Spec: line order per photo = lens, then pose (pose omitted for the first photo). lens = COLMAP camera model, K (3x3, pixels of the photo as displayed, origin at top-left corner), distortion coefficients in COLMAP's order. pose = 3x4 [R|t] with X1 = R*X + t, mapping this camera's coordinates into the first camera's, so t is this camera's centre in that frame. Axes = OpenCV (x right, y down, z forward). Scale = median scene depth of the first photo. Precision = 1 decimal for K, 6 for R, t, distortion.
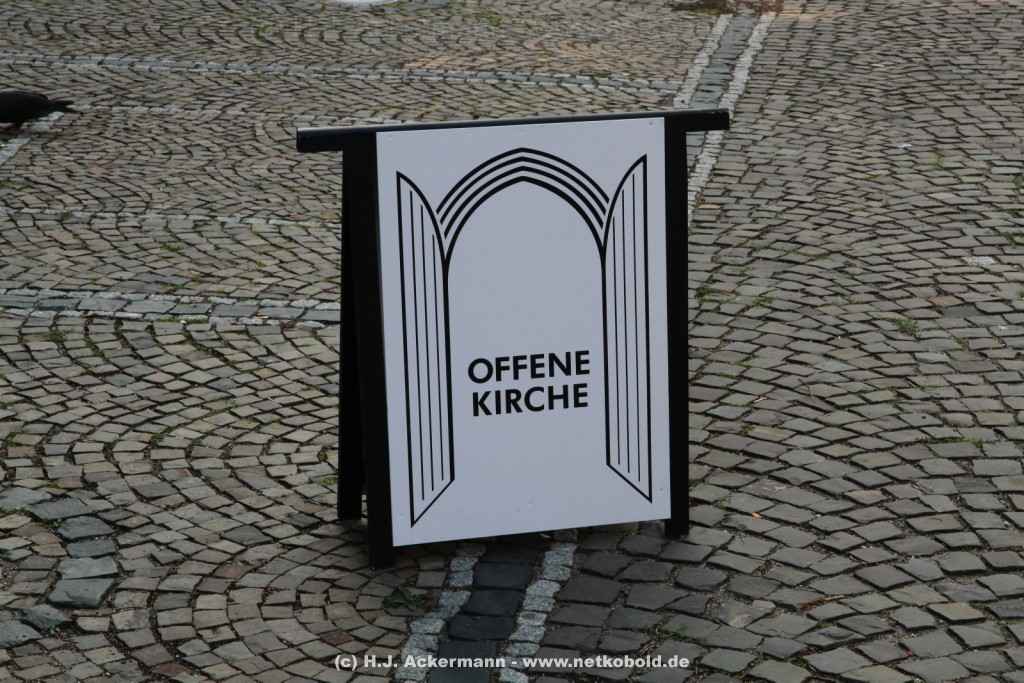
lens RADIAL K [[2730.4, 0, 510.8], [0, 2730.4, 386.1], [0, 0, 1]] dist [0.146176, 0.948631]
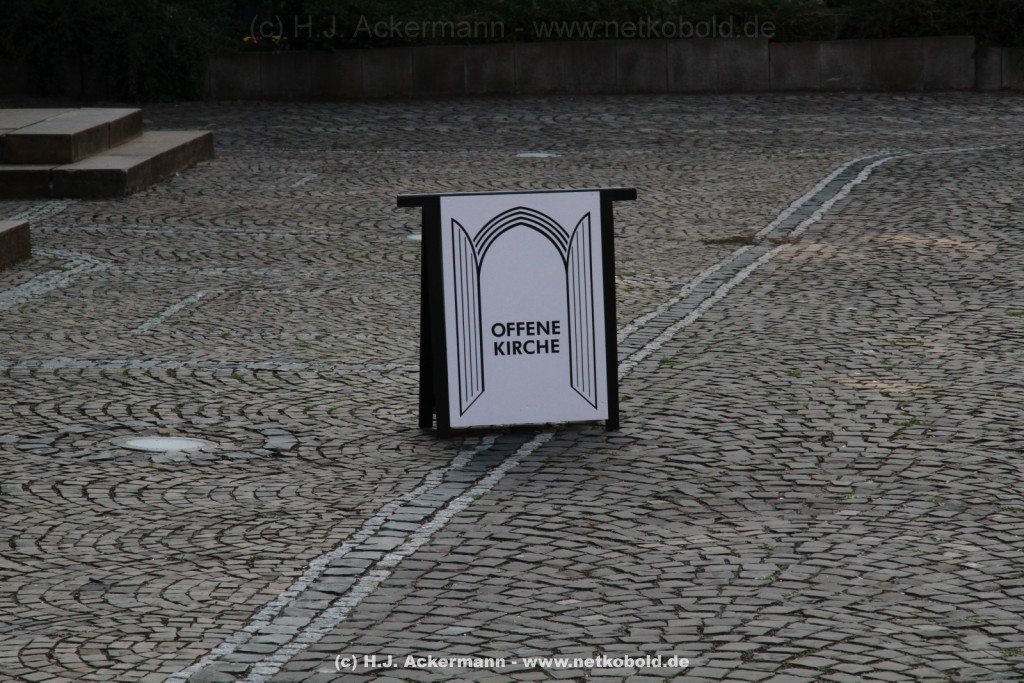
lens RADIAL K [[4054.8, 0, 512.0], [0, 4054.8, 341.5], [0, 0, 1]] dist [0.129223, 0.670464]
pose [[0.999318, -0.010527, -0.035384, 0.091366], [0.004588, 0.986467, -0.163894, 0.435514], [0.036630, 0.163620, 0.985843, -1.616749]]
